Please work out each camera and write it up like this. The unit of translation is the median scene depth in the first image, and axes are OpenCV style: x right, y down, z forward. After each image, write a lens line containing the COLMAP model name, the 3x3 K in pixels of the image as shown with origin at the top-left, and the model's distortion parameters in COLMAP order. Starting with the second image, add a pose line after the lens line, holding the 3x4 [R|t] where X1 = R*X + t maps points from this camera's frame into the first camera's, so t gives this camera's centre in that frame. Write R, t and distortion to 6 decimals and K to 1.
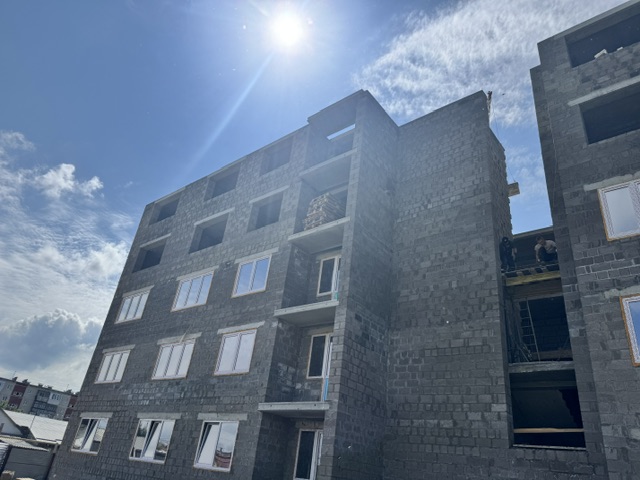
lens RADIAL K [[454.3, 0, 315.6], [0, 454.3, 240.1], [0, 0, 1]] dist [0.080189, -0.105674]
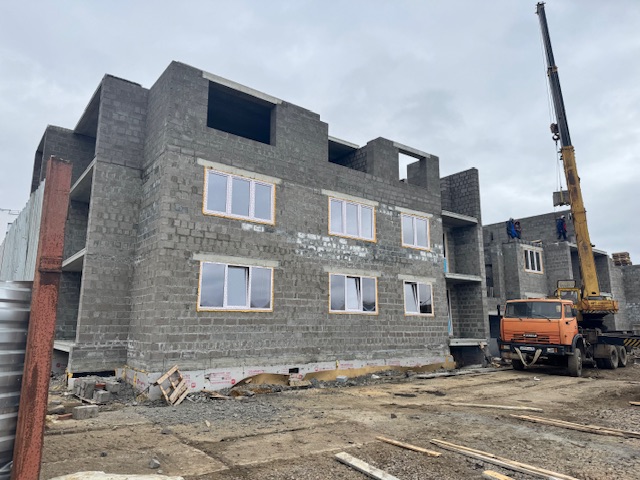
lens RADIAL K [[454.3, 0, 312.6], [0, 454.3, 232.0], [0, 0, 1]] dist [0.080189, -0.105674]
pose [[0.216197, 0.065623, 0.974142, -1.491619], [-0.456539, 0.888737, 0.041452, 0.327421], [-0.863036, -0.453696, 0.222102, 0.971804]]
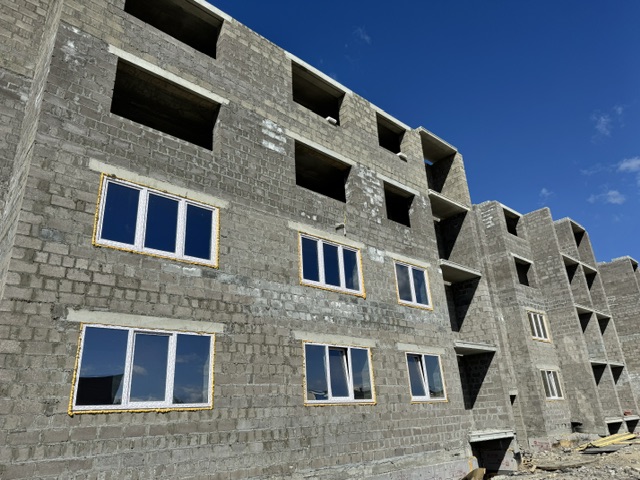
lens RADIAL K [[454.3, 0, 324.3], [0, 454.3, 235.8], [0, 0, 1]] dist [0.080189, -0.105674]
pose [[0.113259, 0.239681, 0.964223, -1.161750], [-0.420875, 0.890670, -0.171961, 0.401095], [-0.900020, -0.386341, 0.201752, 1.021340]]
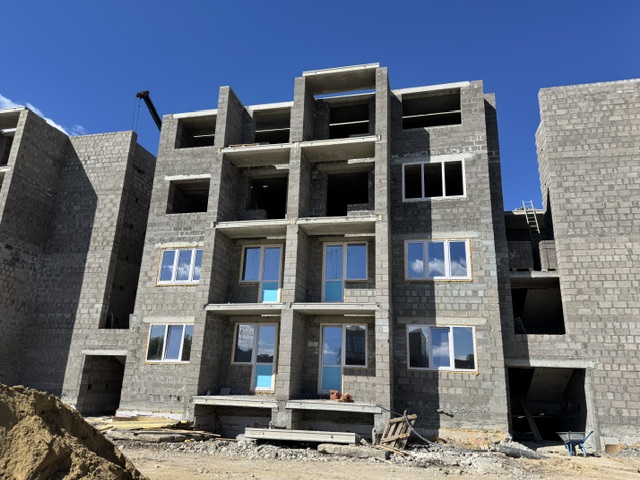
lens RADIAL K [[454.3, 0, 326.8], [0, 454.3, 241.9], [0, 0, 1]] dist [0.080189, -0.105674]
pose [[0.889058, 0.035354, 0.456427, 0.266042], [-0.146235, 0.966710, 0.209967, -0.236173], [-0.433809, -0.253419, 0.864632, -0.528772]]
